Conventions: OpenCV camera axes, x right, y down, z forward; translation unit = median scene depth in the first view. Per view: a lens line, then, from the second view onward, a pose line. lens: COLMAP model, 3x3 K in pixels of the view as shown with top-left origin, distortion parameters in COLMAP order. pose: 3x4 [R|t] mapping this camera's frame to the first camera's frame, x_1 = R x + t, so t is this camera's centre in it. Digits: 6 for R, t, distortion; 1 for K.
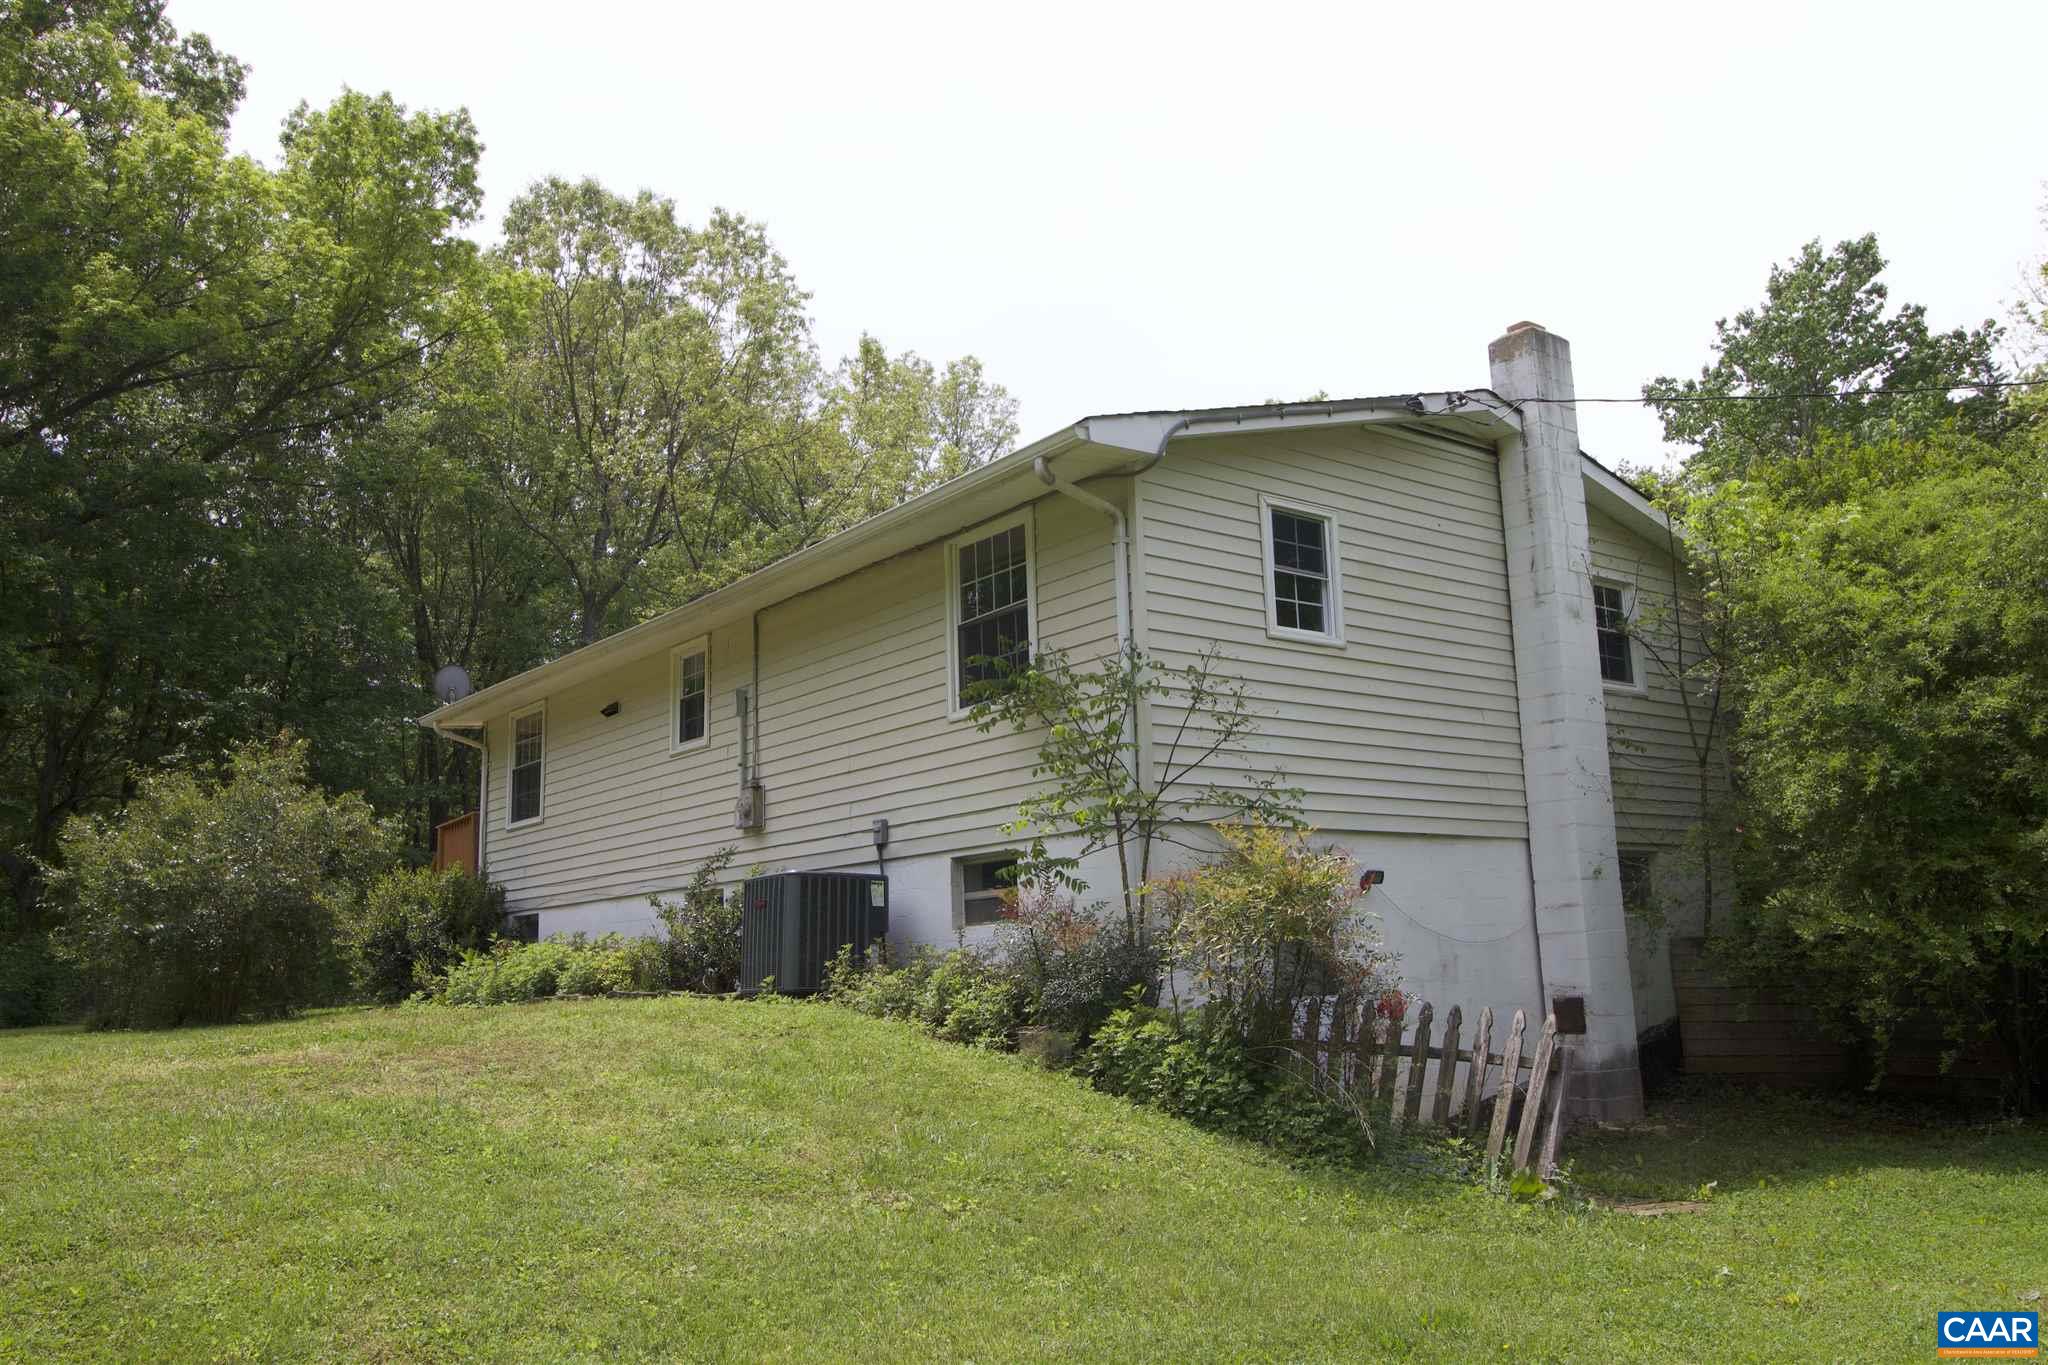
lens RADIAL K [[1598.4, 0, 1024.0], [0, 1598.4, 682.5], [0, 0, 1]] dist [0.010682, 0.013317]
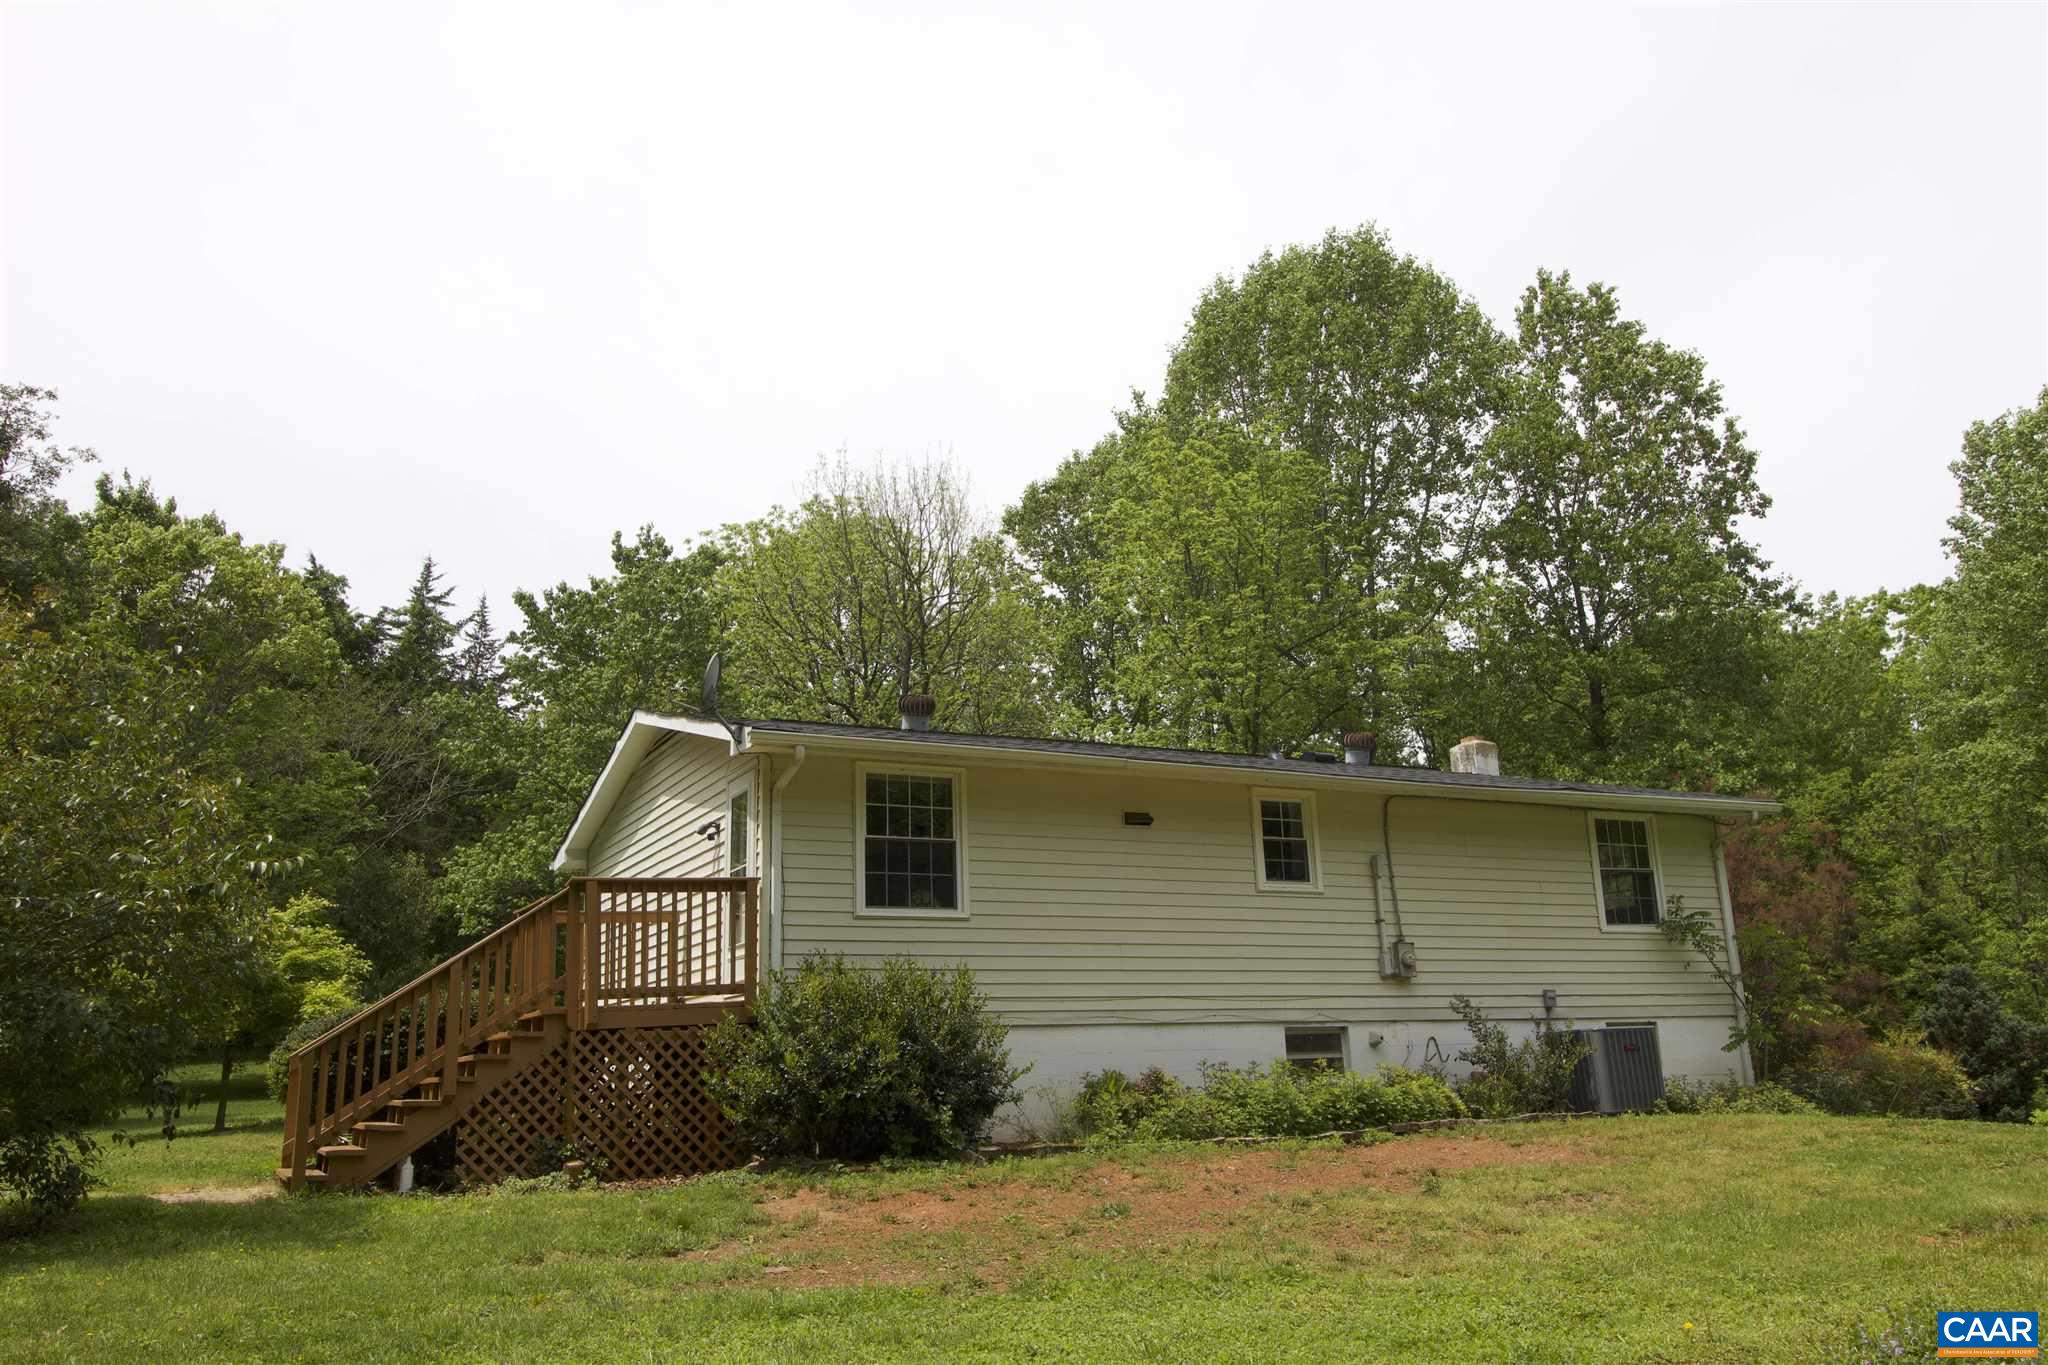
lens RADIAL K [[1598.4, 0, 1024.0], [0, 1598.4, 682.5], [0, 0, 1]] dist [0.010682, 0.013317]
pose [[0.202966, 0.297596, 0.932867, -1.356191], [-0.134929, 0.952109, -0.274377, 0.239843], [-0.969845, -0.070182, 0.233400, 0.993307]]
